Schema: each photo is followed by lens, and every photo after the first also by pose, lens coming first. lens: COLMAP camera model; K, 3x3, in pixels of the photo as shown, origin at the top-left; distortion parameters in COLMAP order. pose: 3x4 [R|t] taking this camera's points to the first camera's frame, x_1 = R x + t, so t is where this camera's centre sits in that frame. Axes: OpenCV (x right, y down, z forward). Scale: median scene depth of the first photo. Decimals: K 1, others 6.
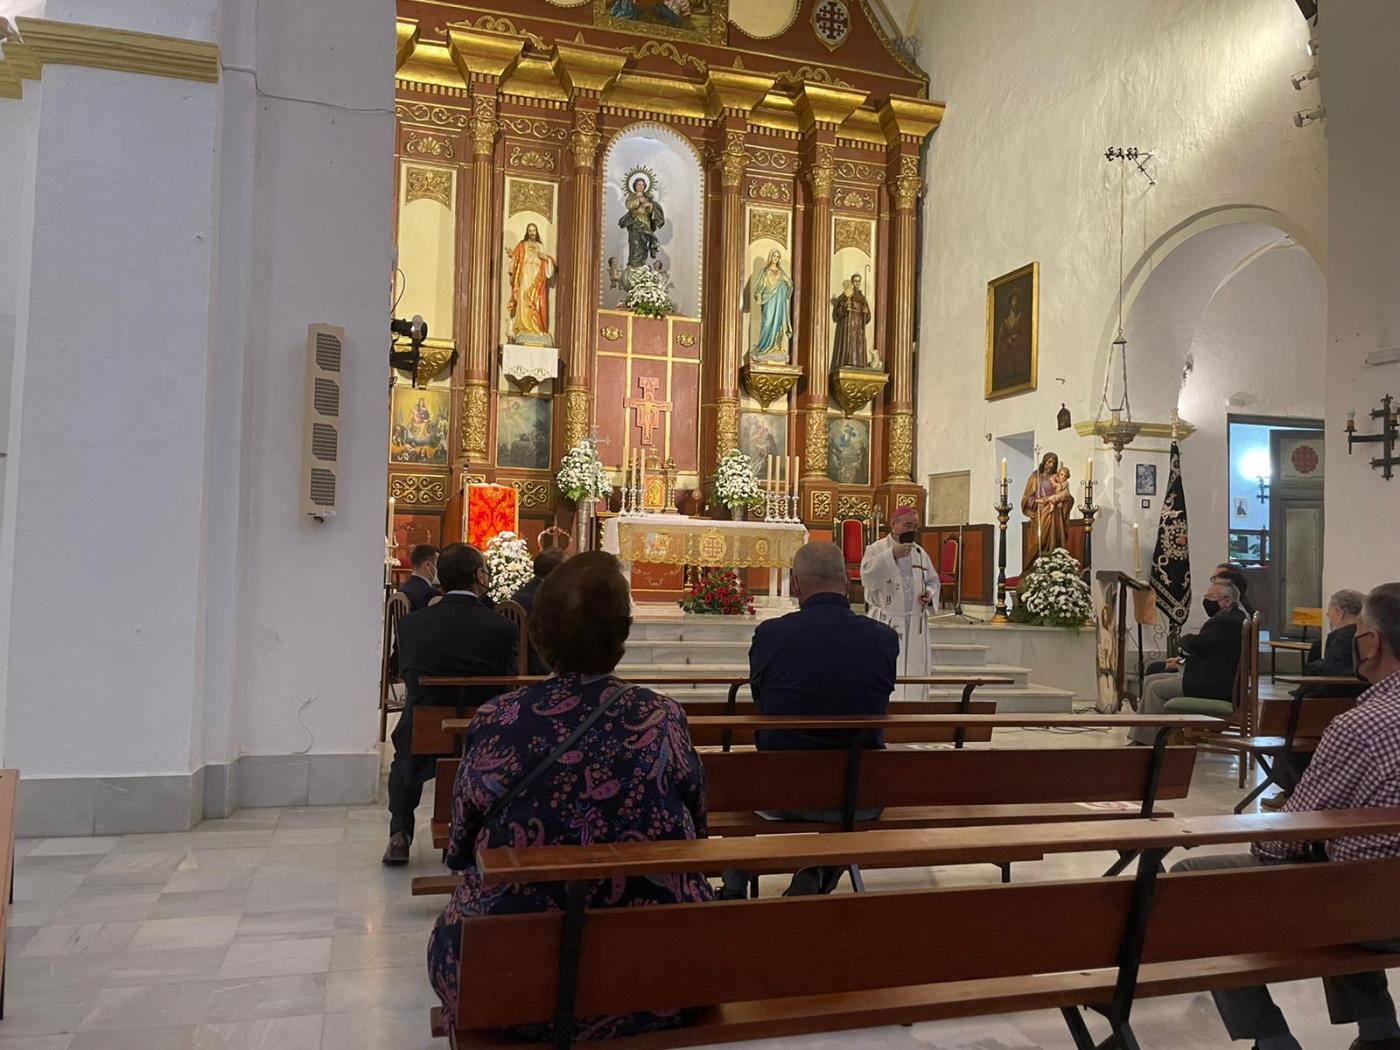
lens RADIAL K [[1108.5, 0, 700.0], [0, 1108.5, 525.0], [0, 0, 1]] dist [0.050402, -0.201101]
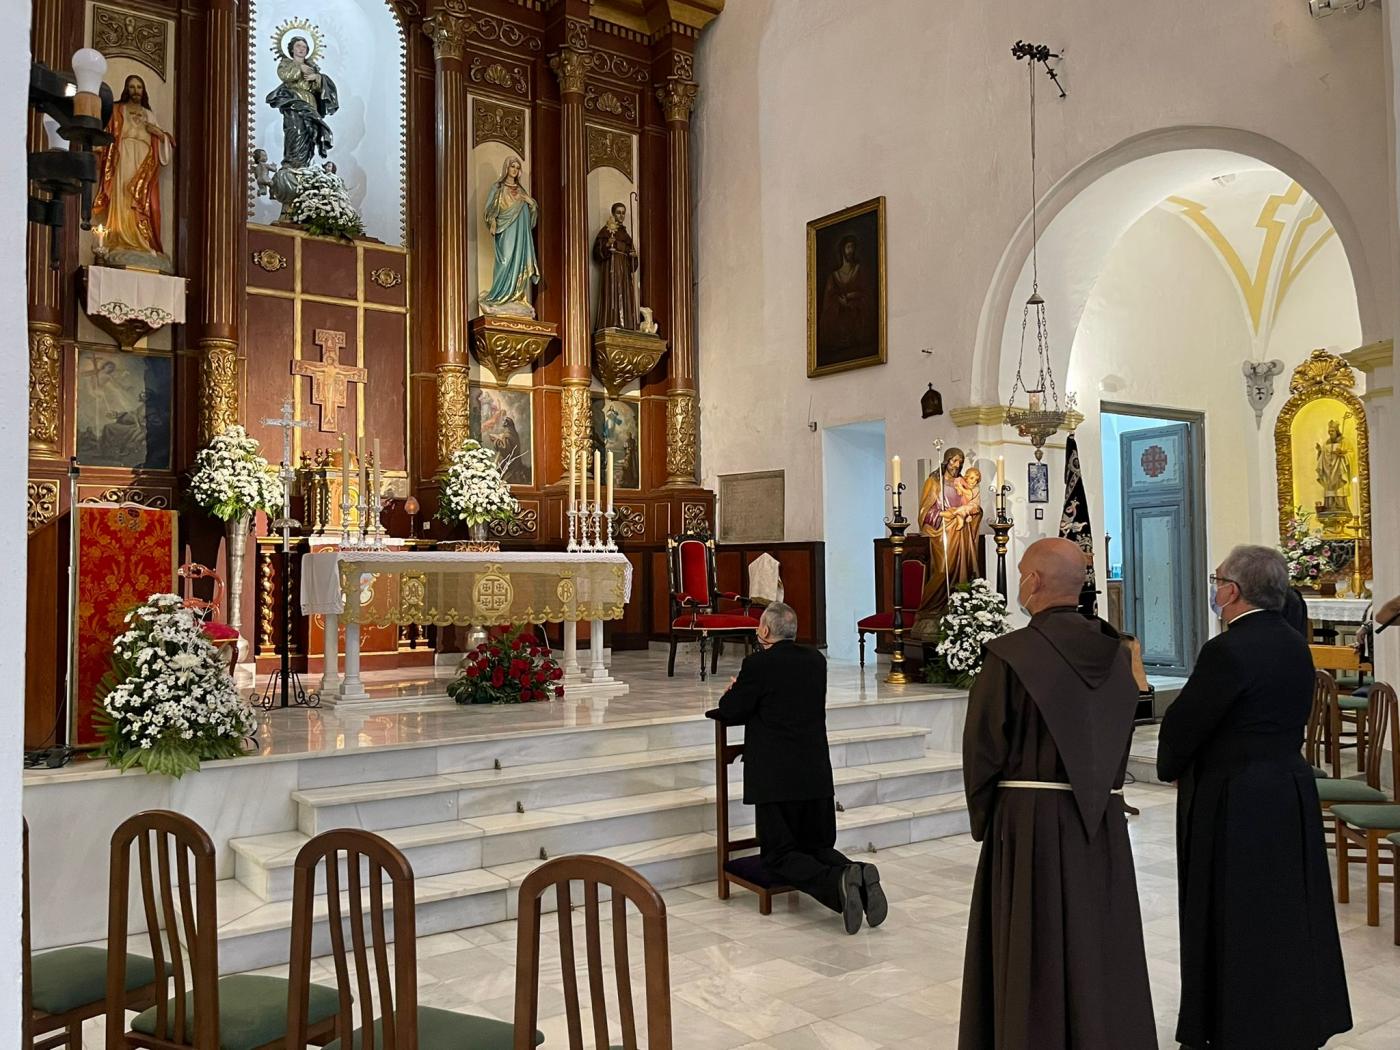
lens RADIAL K [[1149.2, 0, 700.0], [0, 1149.2, 525.0], [0, 0, 1]] dist [0.015258, -0.041721]
pose [[0.929914, -0.019812, 0.367243, -0.098181], [0.018046, 0.999803, 0.008243, -0.018952], [-0.367335, -0.001038, 0.930088, 0.285531]]
